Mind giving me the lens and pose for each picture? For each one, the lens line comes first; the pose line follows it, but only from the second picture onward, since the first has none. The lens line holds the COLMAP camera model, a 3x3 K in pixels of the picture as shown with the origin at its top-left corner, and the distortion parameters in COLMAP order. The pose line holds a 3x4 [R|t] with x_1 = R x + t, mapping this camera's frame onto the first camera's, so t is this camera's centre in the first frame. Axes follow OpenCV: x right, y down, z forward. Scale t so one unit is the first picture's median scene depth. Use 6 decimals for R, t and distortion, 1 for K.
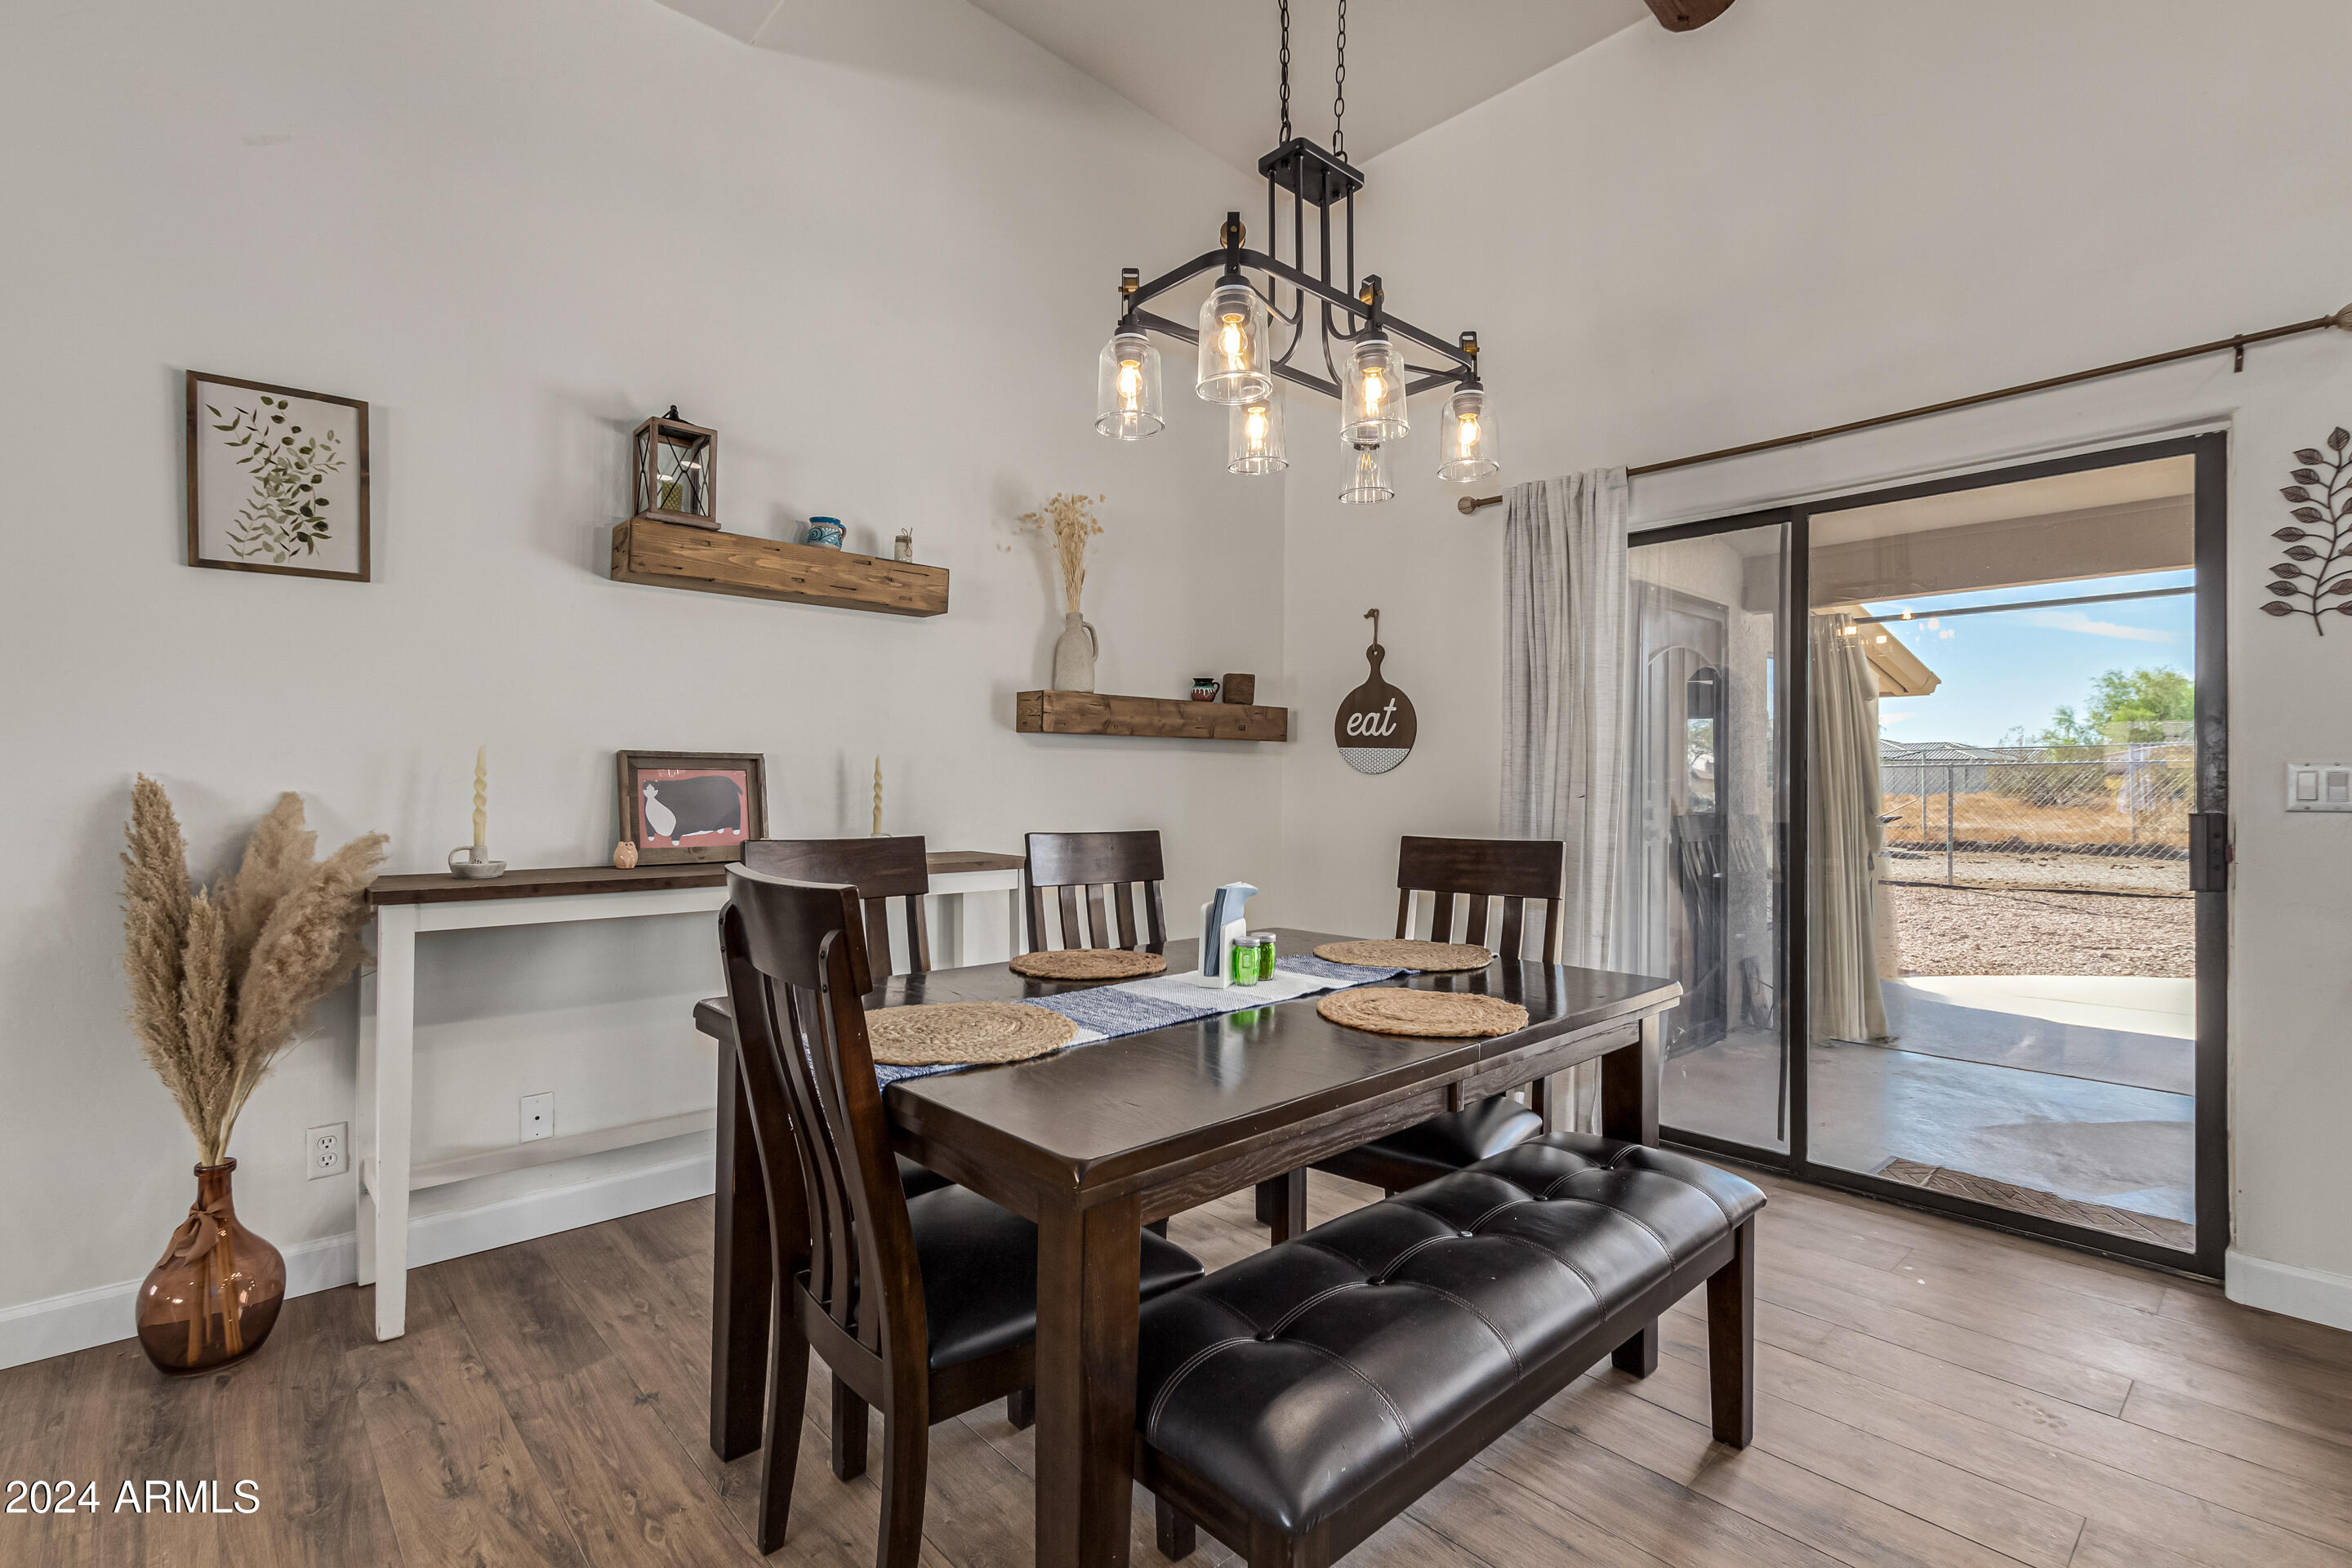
lens RADIAL K [[1078.4, 0, 1189.6], [0, 1078.4, 768.2], [0, 0, 1]] dist [0.002841, 0.001258]
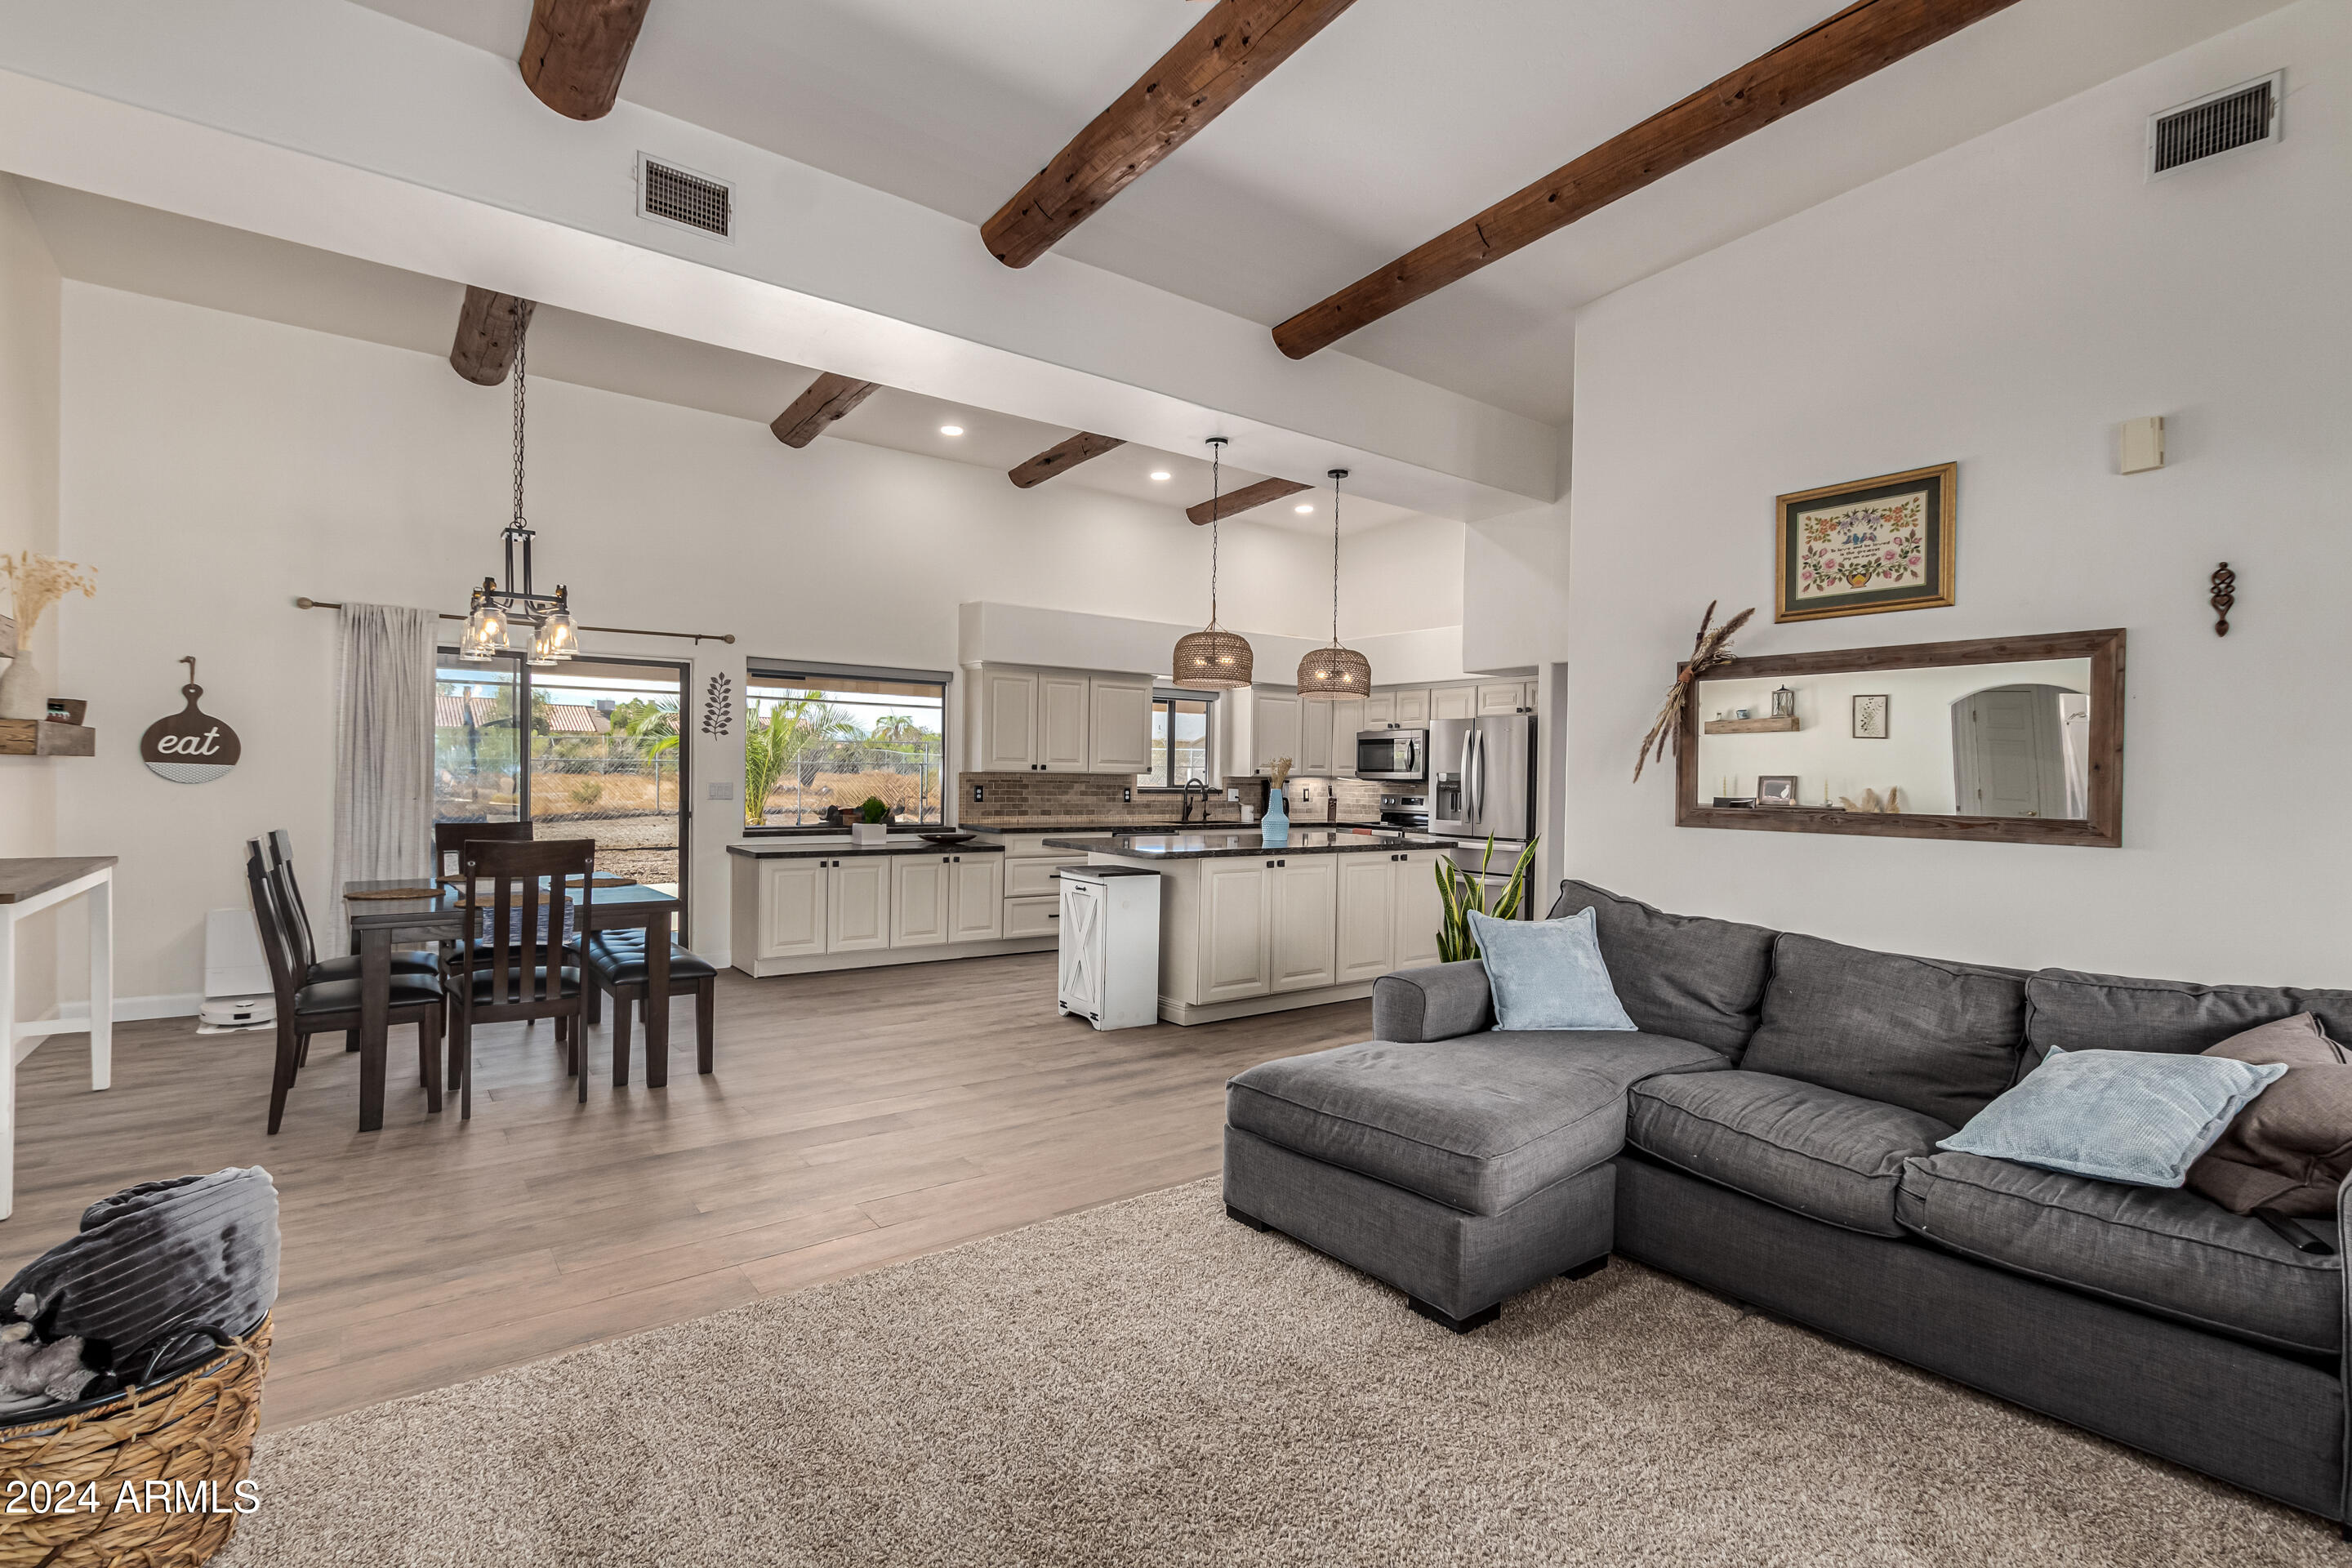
lens RADIAL K [[1078.4, 0, 1165.6], [0, 1078.4, 784.3], [0, 0, 1]] dist [0.002841, 0.001258]
pose [[0.109346, -0.009947, 0.993954, -1.424817], [-0.024749, 0.999613, 0.012726, -0.056154], [-0.993696, -0.025991, 0.109057, -0.447892]]
